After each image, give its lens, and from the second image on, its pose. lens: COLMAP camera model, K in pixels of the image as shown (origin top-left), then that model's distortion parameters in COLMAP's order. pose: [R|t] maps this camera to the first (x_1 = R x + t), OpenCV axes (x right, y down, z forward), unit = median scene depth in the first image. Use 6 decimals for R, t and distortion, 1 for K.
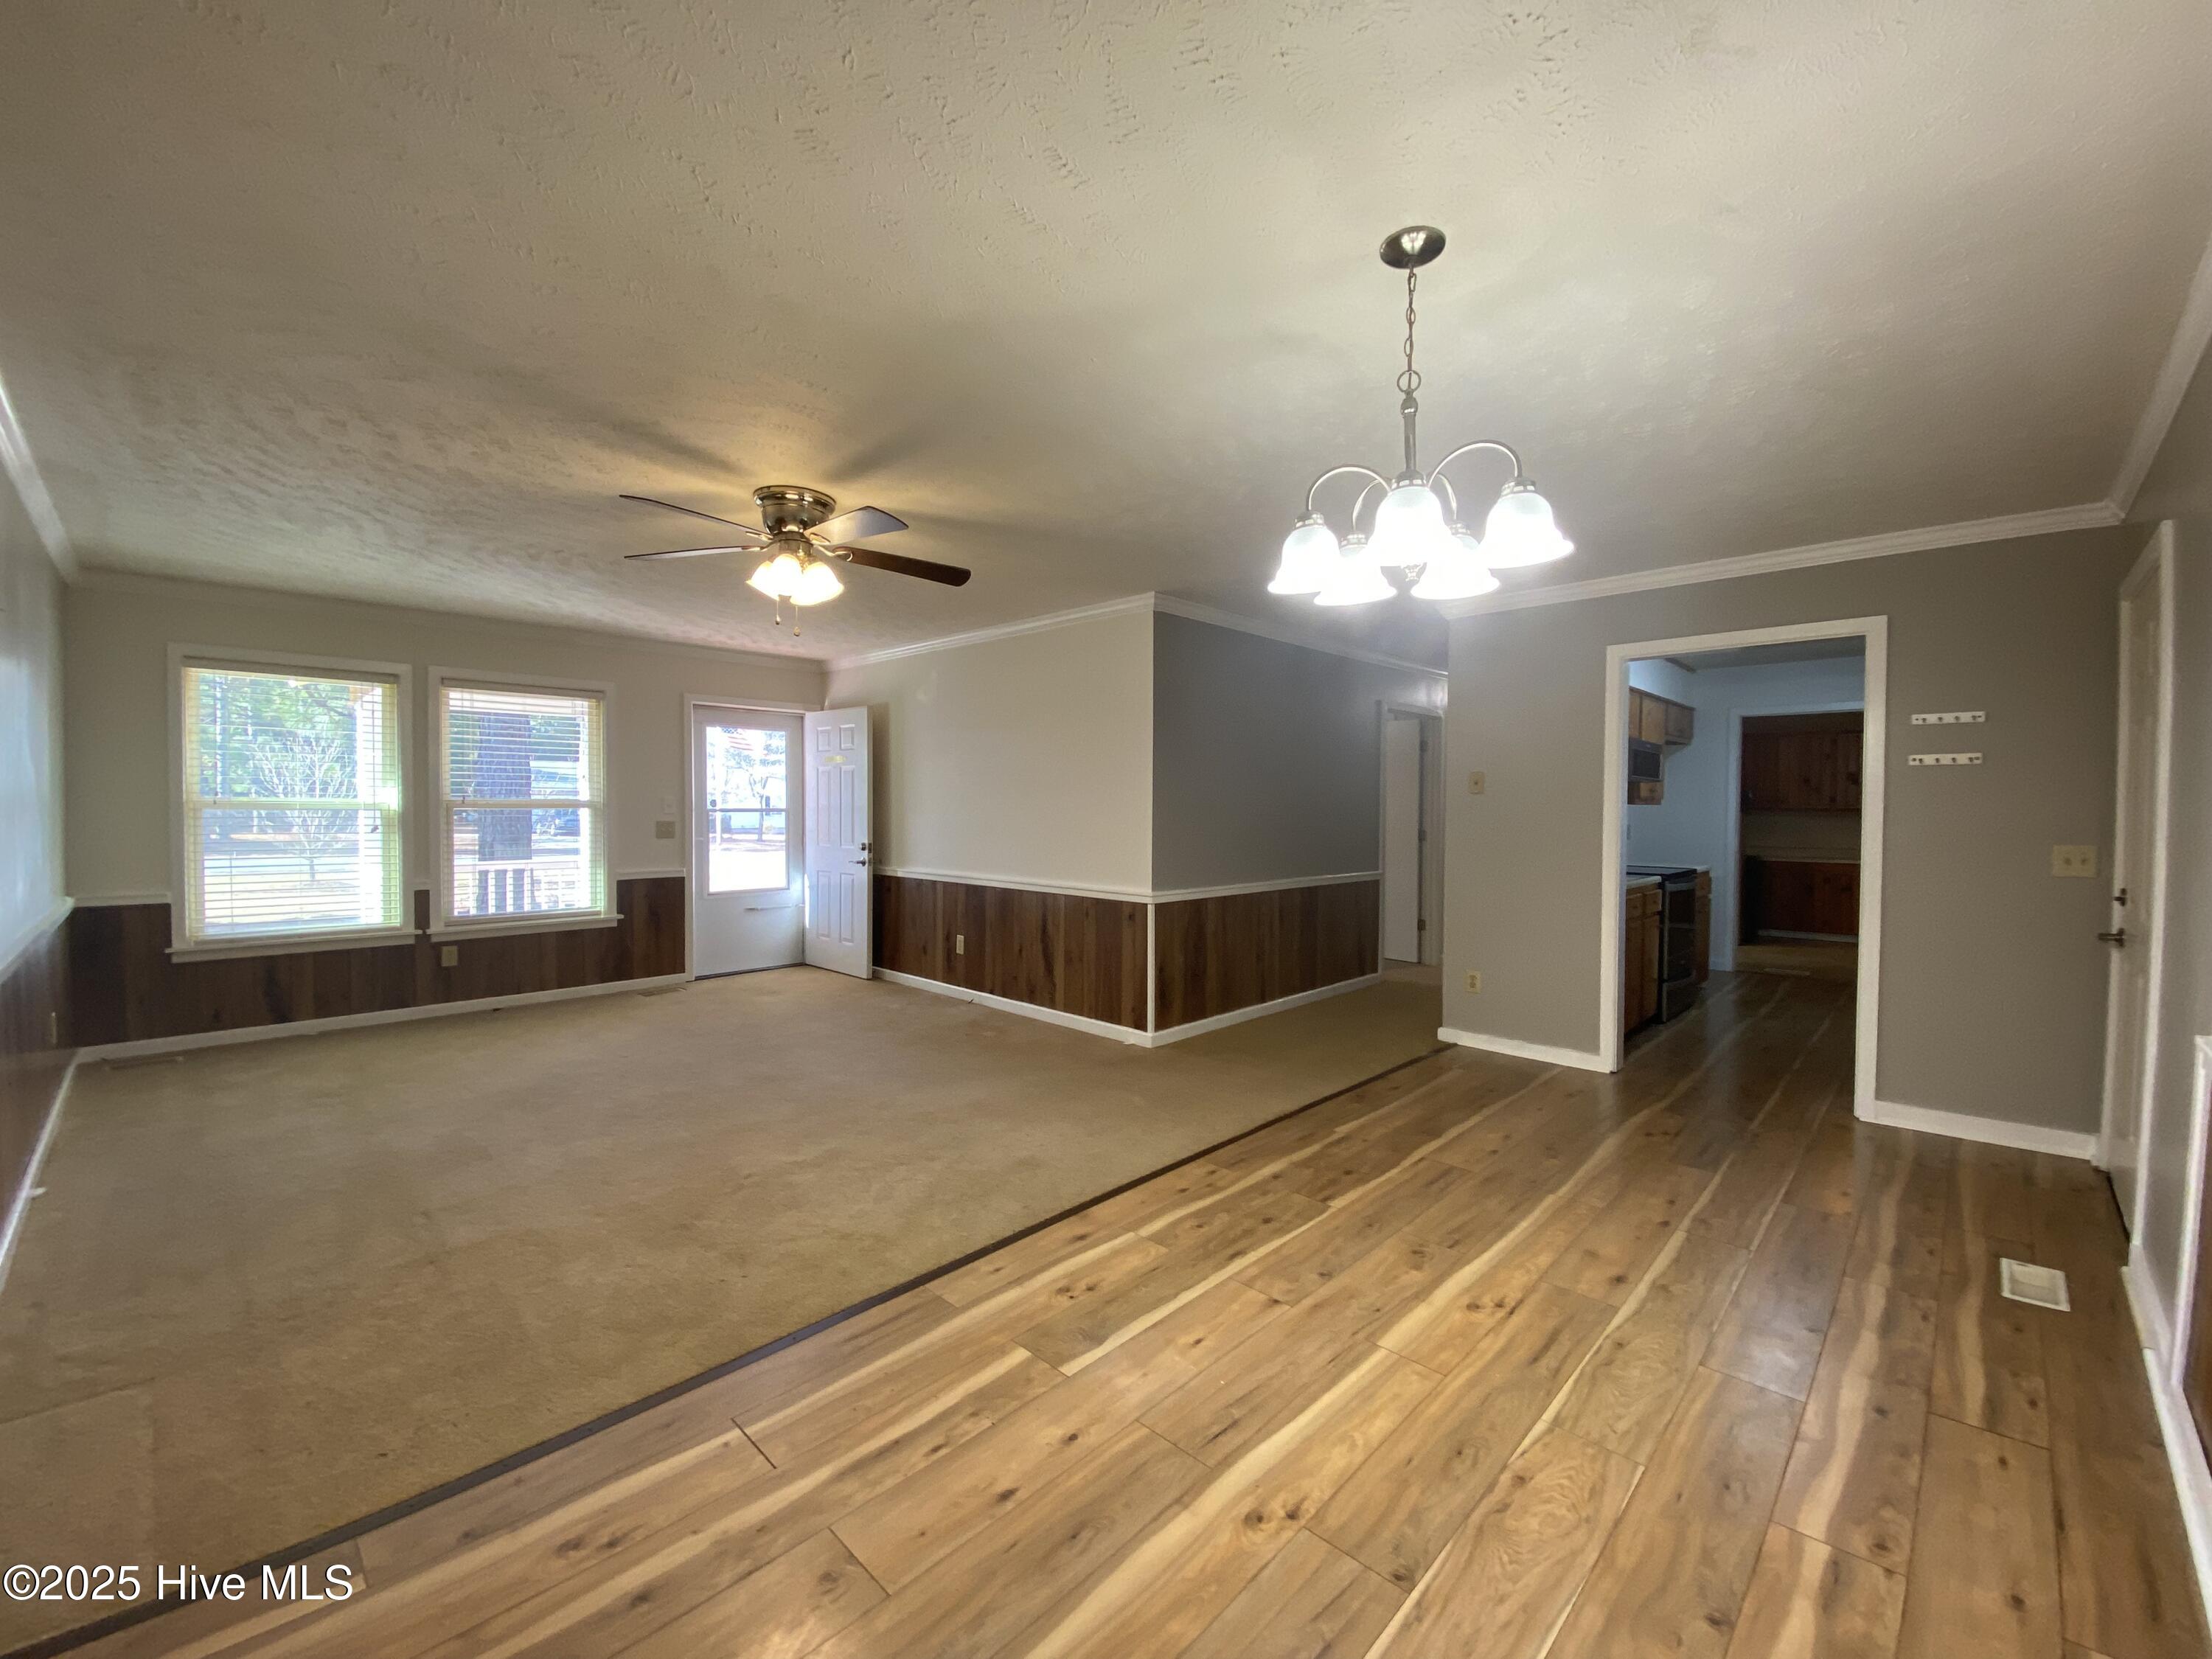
lens RADIAL K [[887.2, 0, 1103.6], [0, 887.2, 821.7], [0, 0, 1]] dist [0.052399, -0.036043]
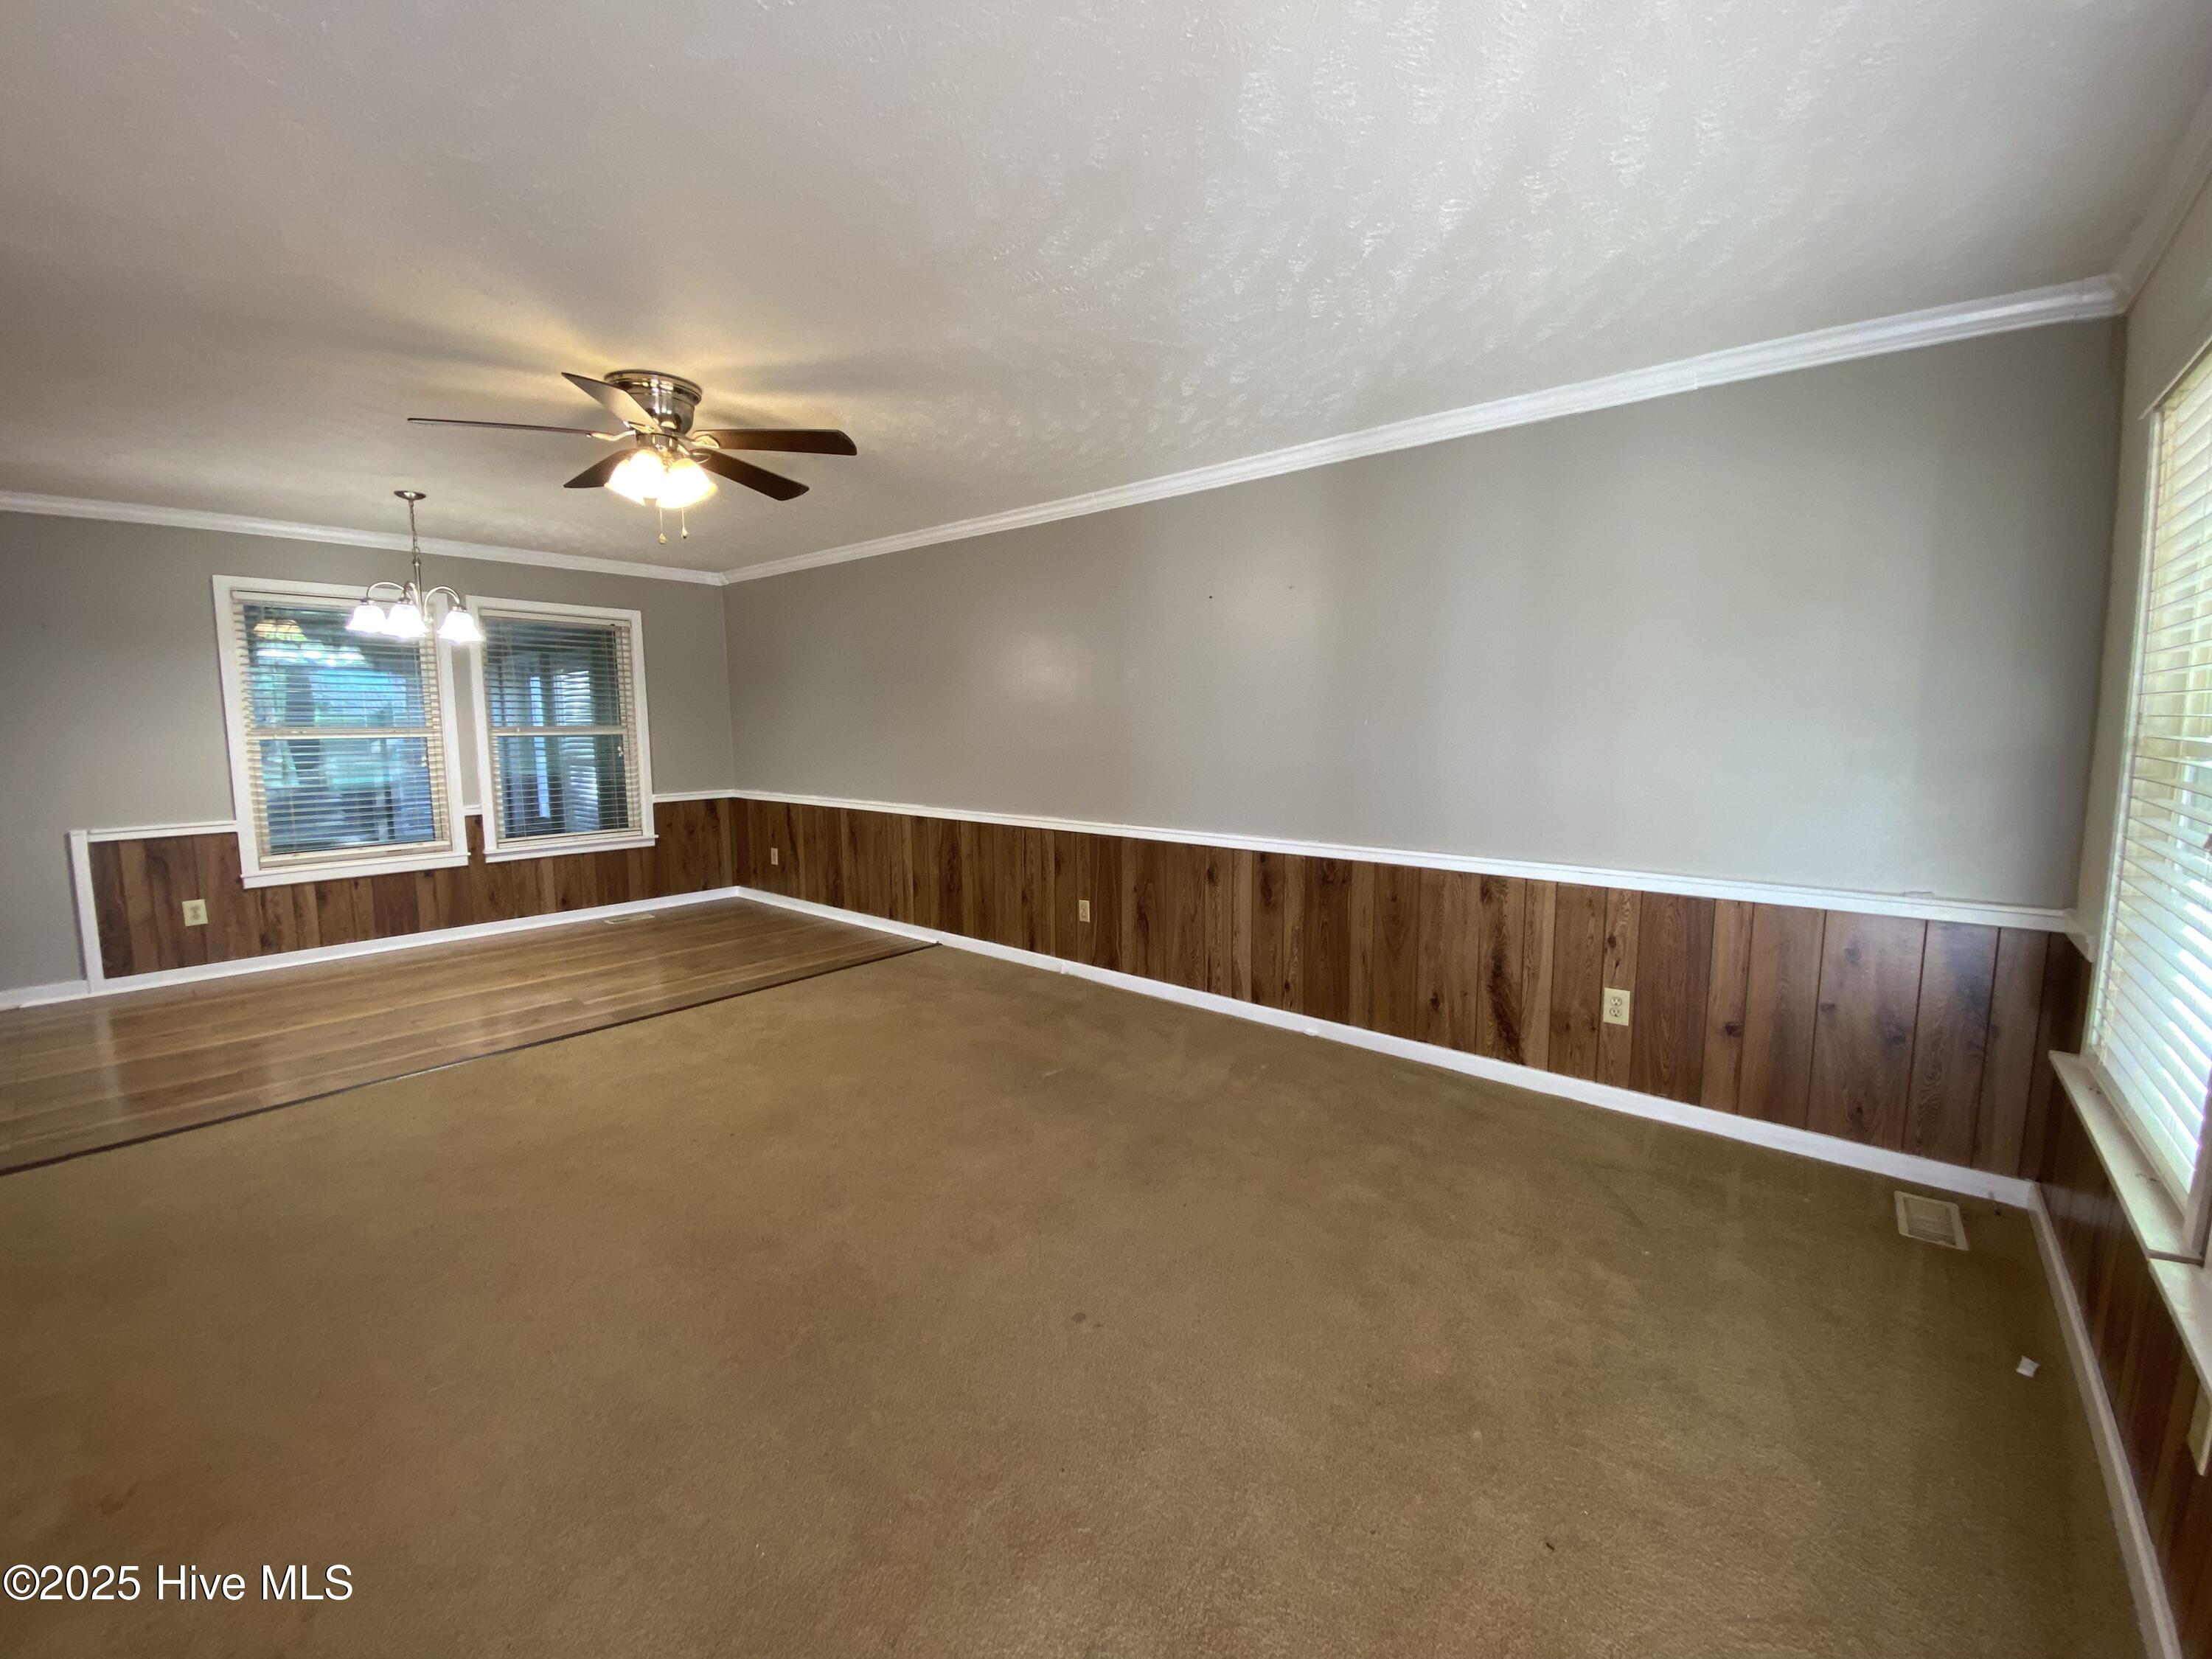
lens RADIAL K [[887.2, 0, 1103.6], [0, 887.2, 821.7], [0, 0, 1]] dist [0.052399, -0.036043]
pose [[-0.998487, 0.006963, -0.054544, -0.837860], [-0.000494, 0.990775, 0.135516, -0.063979], [0.054984, 0.135338, -0.989273, 2.210875]]
